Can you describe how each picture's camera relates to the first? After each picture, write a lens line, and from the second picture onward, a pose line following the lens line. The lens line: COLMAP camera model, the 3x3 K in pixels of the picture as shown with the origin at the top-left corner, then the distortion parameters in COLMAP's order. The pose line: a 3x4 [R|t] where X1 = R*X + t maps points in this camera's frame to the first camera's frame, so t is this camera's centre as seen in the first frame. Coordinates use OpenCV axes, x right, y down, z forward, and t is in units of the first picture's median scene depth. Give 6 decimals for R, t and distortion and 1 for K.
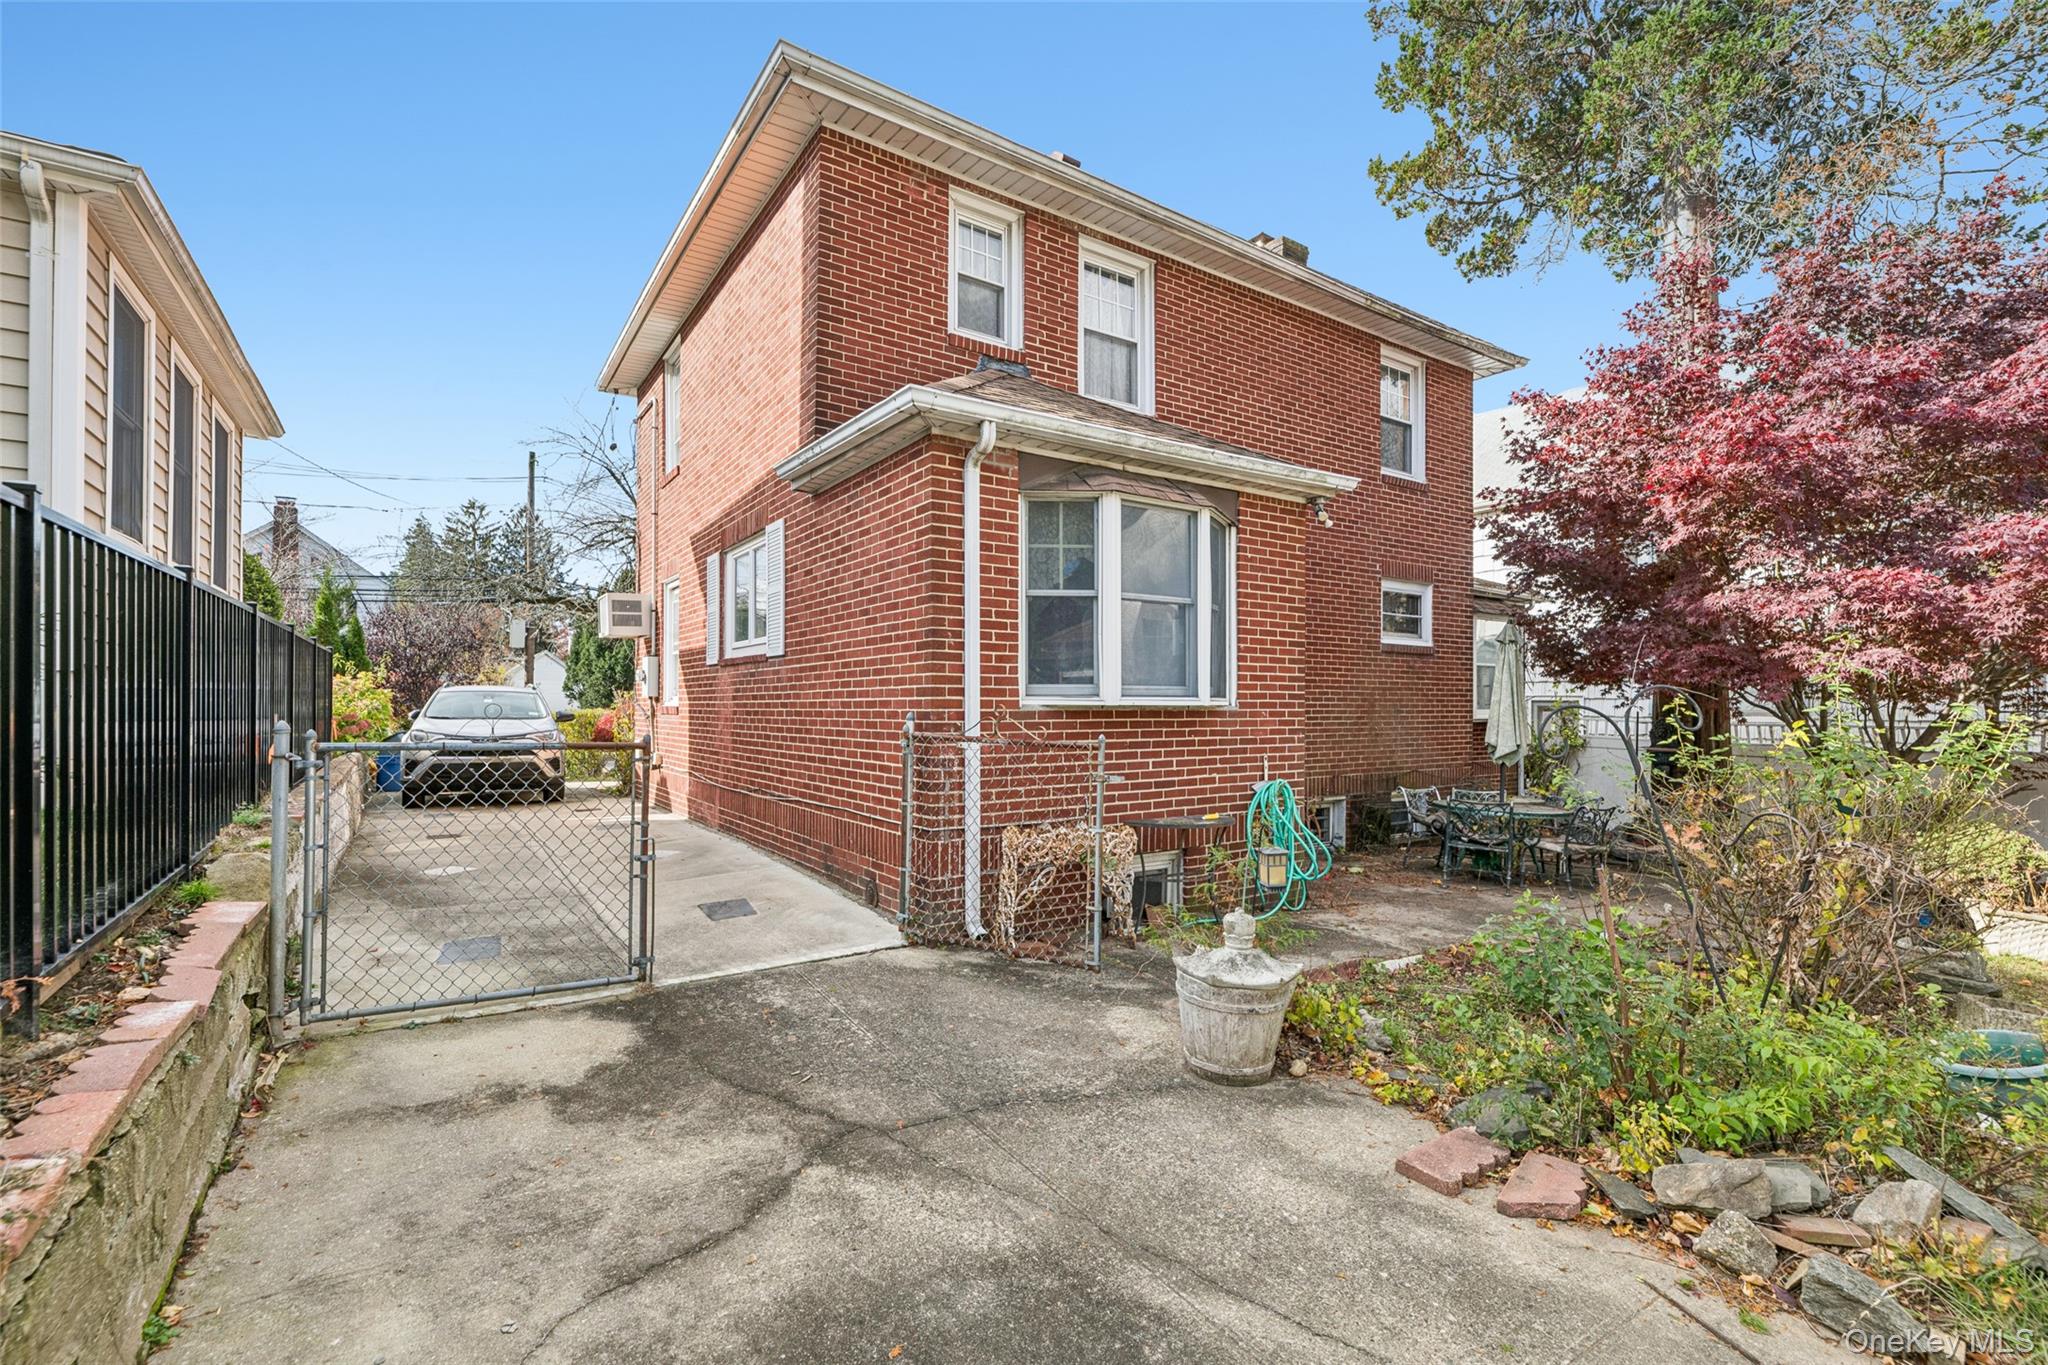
lens RADIAL K [[919.5, 0, 1026.6], [0, 919.5, 699.4], [0, 0, 1]] dist [0.004271, -0.002338]
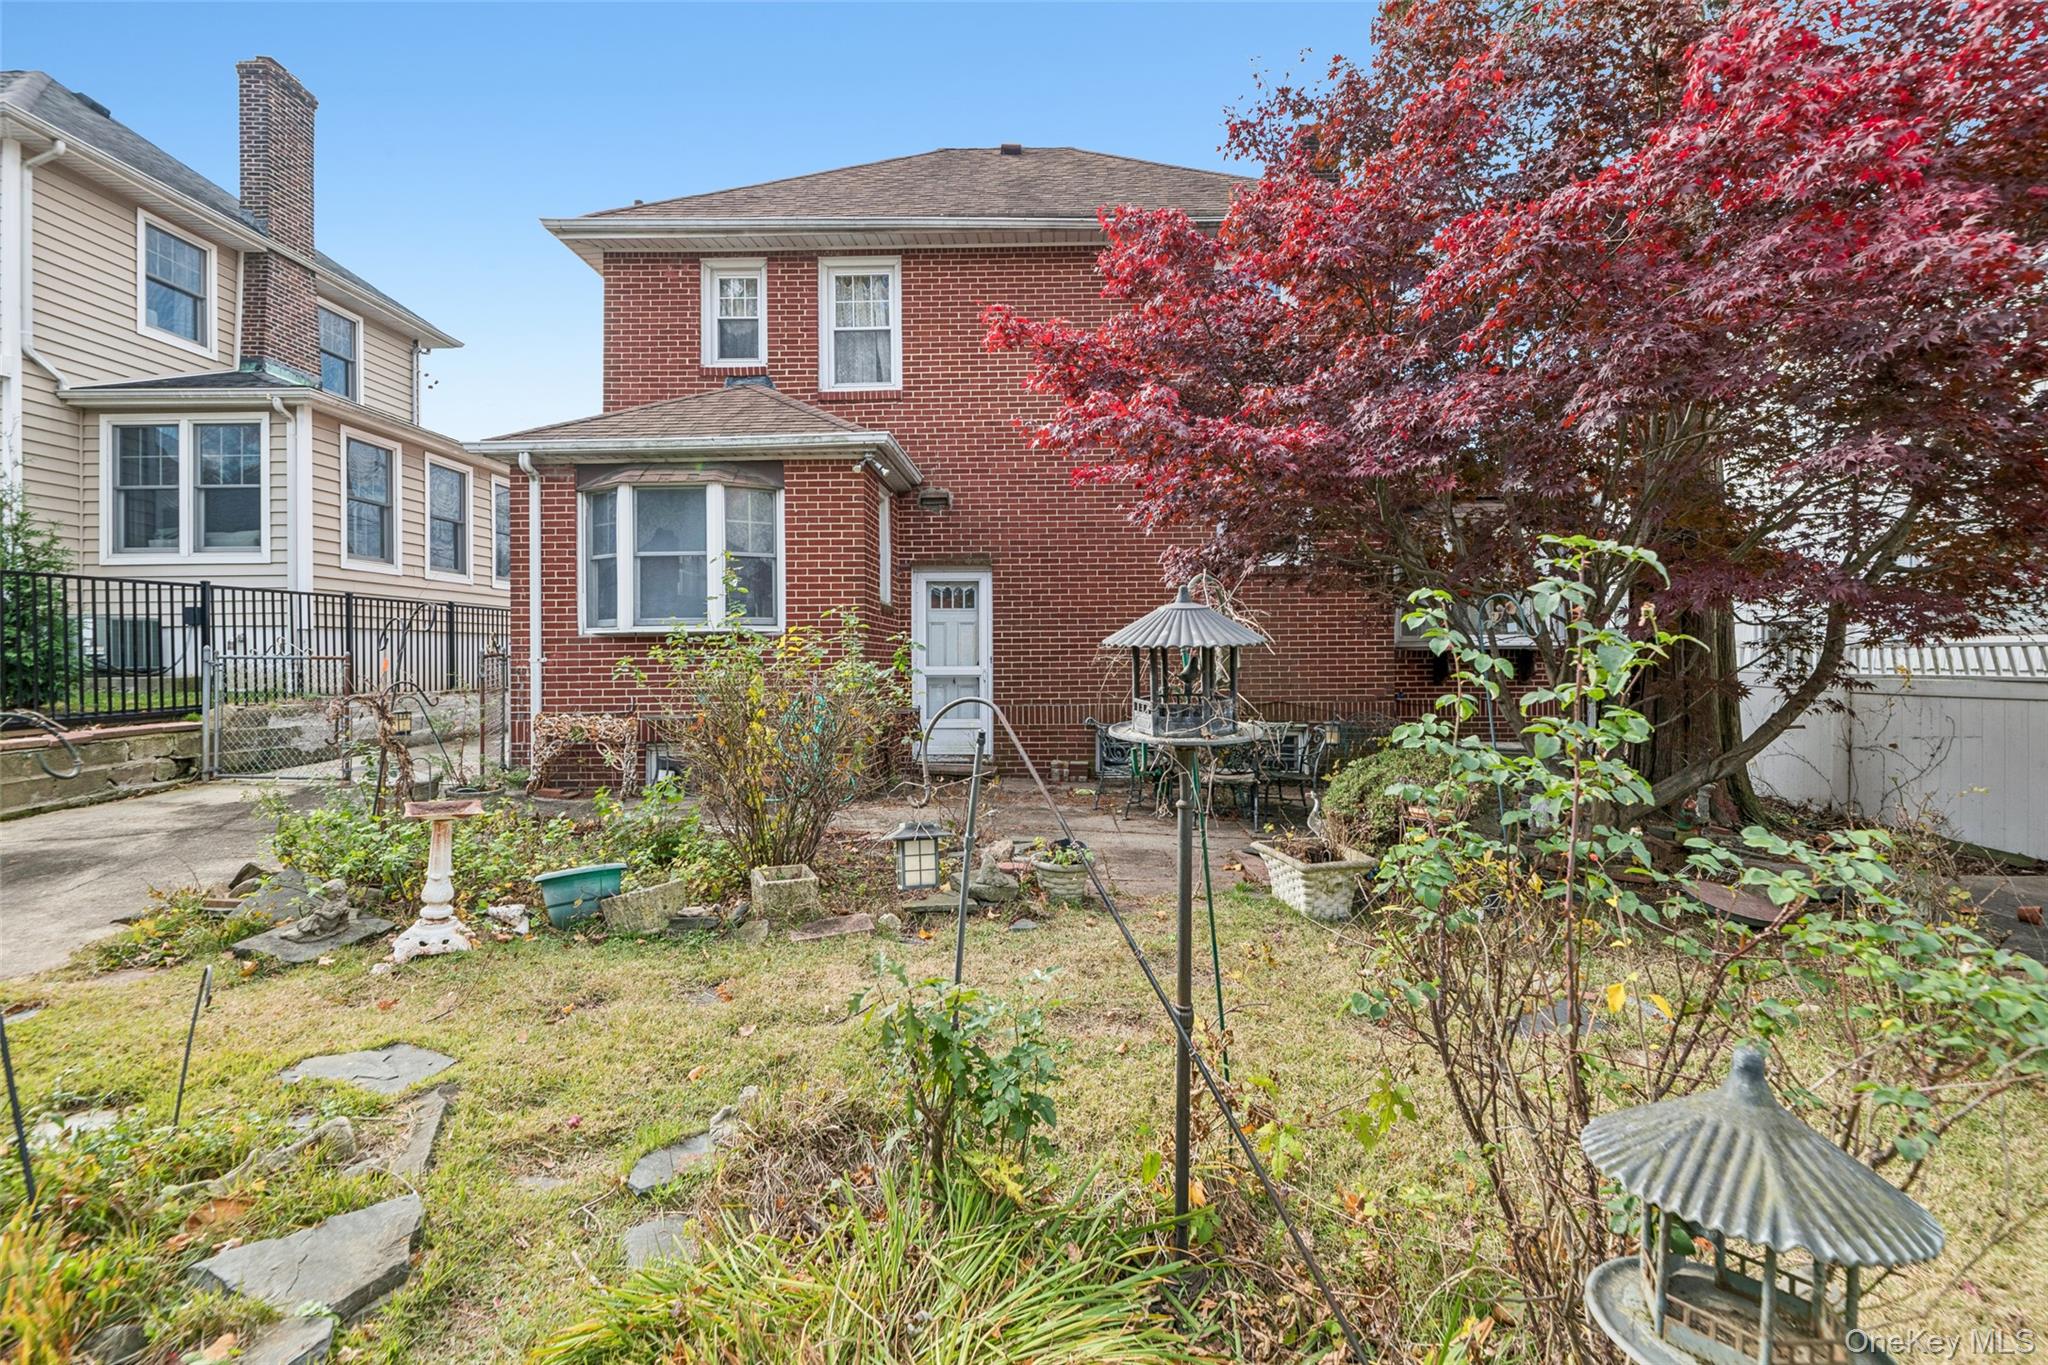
lens RADIAL K [[919.5, 0, 1025.6], [0, 919.5, 672.2], [0, 0, 1]] dist [0.004271, -0.002338]
pose [[0.814139, -0.002935, -0.580662, 1.108243], [0.014535, 0.999777, 0.015324, 0.042834], [0.580488, -0.020916, 0.814000, 0.154496]]
